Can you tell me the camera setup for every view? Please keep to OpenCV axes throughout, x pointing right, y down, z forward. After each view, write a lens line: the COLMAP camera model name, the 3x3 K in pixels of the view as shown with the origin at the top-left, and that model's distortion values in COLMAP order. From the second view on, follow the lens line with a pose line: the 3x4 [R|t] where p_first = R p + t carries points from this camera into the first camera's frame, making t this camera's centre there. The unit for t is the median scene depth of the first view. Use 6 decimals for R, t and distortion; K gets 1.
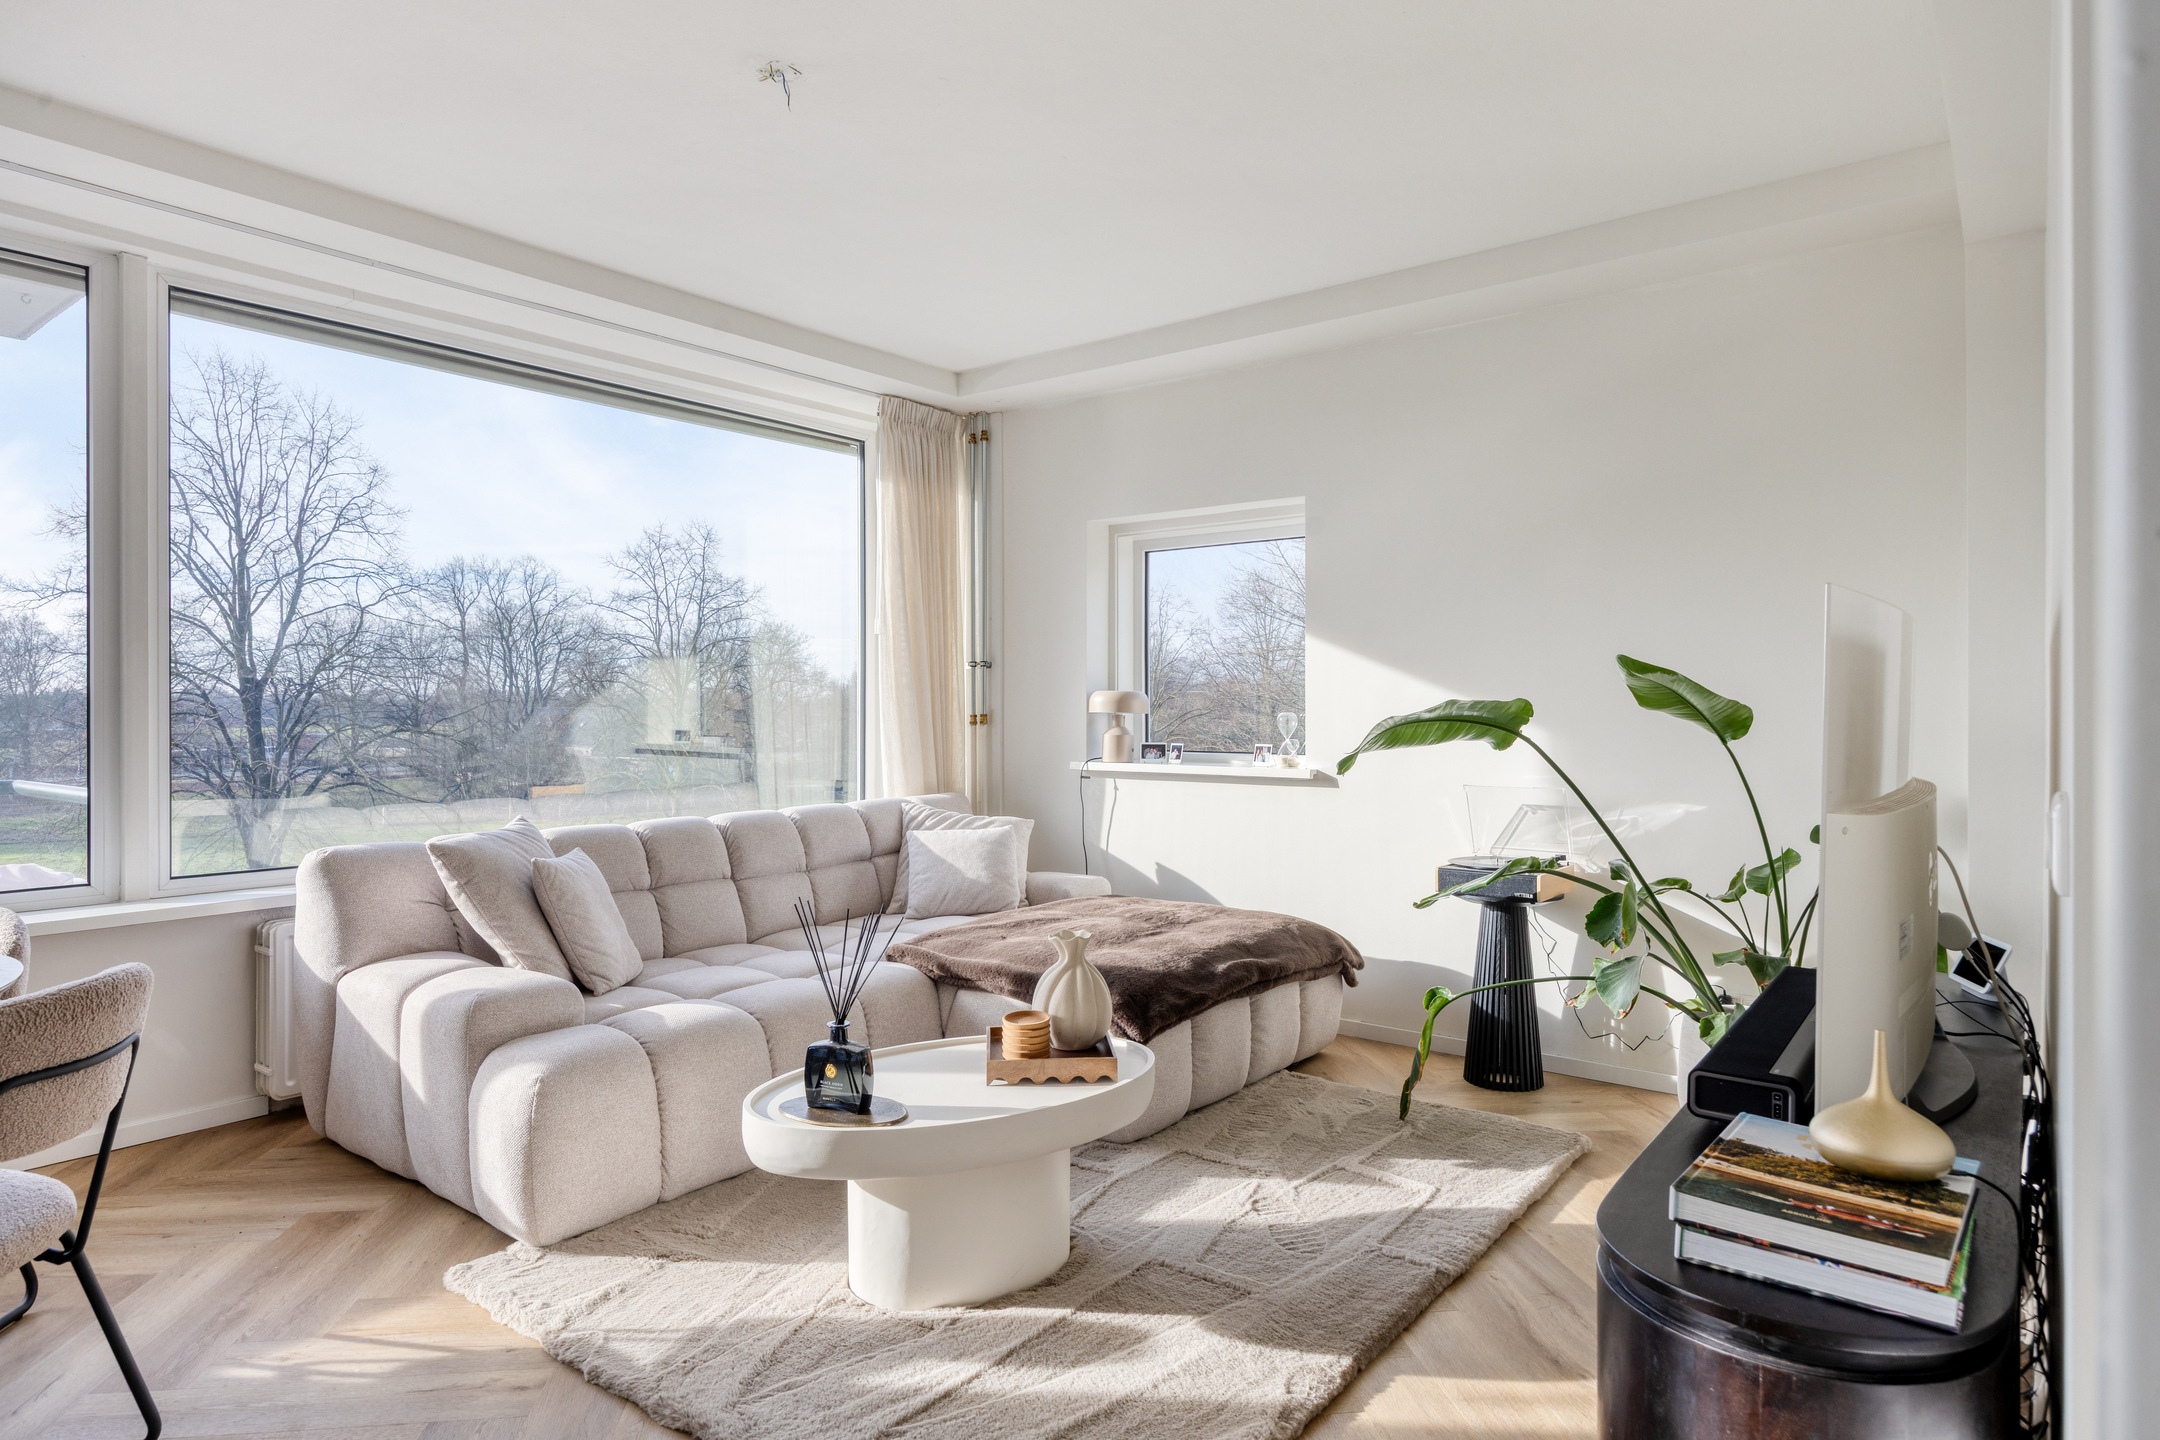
lens RADIAL K [[1191.4, 0, 1044.5], [0, 1191.4, 700.2], [0, 0, 1]] dist [0.002107, -0.005510]
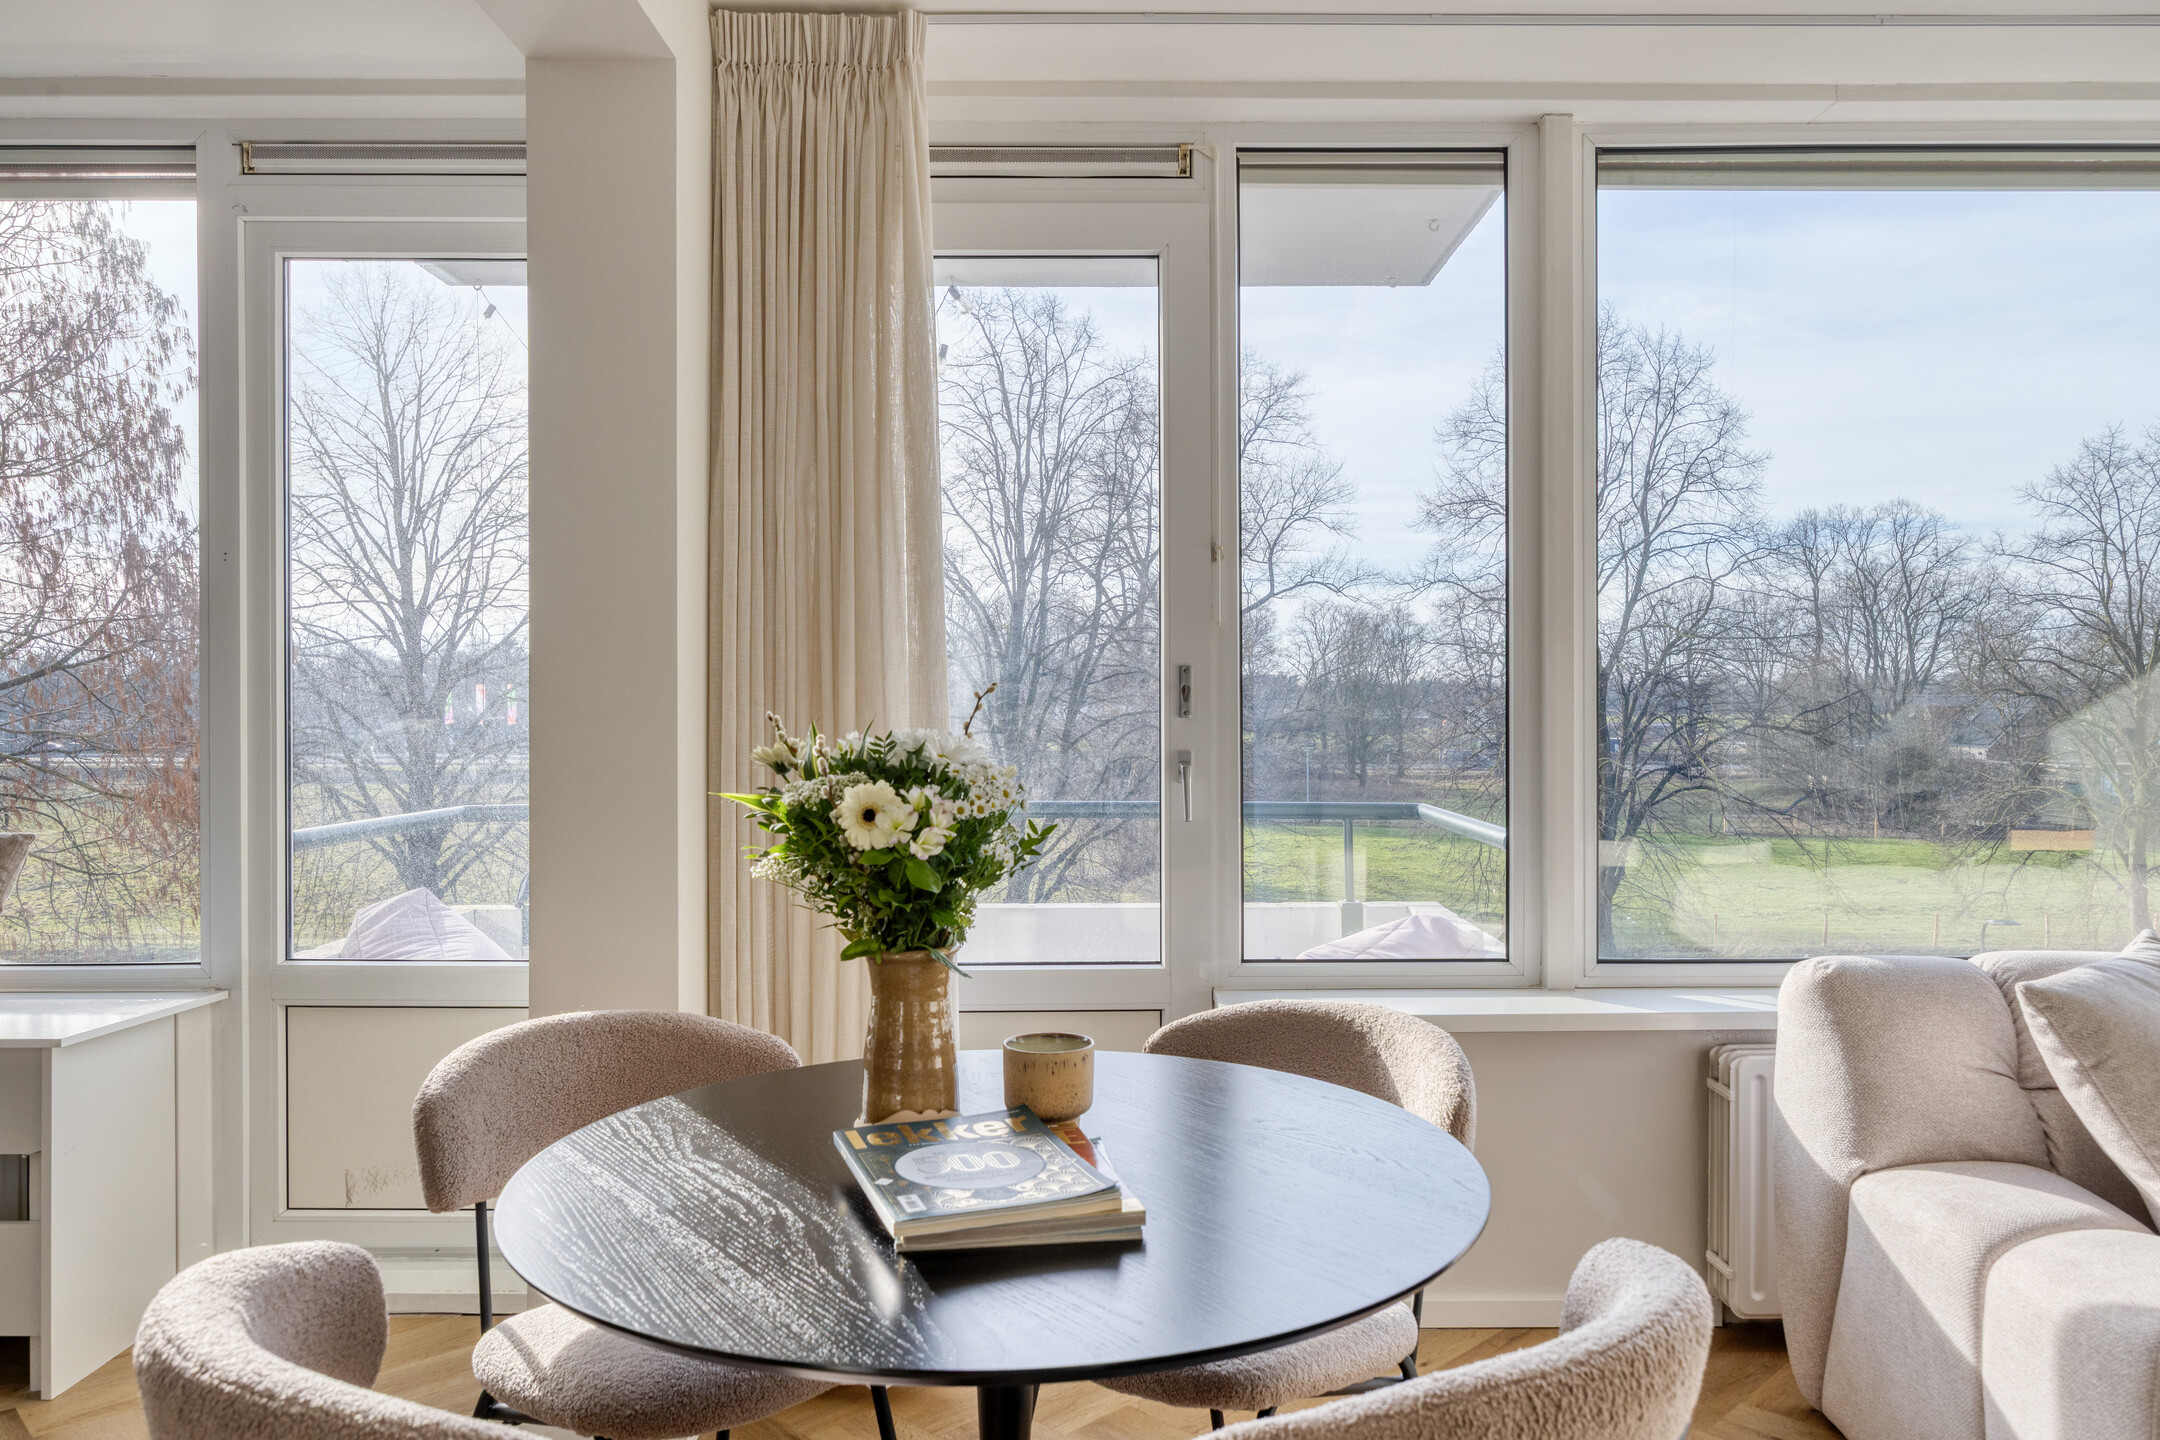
lens RADIAL K [[1465.7, 0, 1118.6], [0, 1465.7, 724.3], [0, 0, 1]] dist [-0.001212, -0.011537]
pose [[0.623843, 0.014018, -0.781424, -0.163030], [0.006541, 0.999710, 0.023156, -0.014306], [0.781522, -0.019557, 0.623571, 0.159040]]
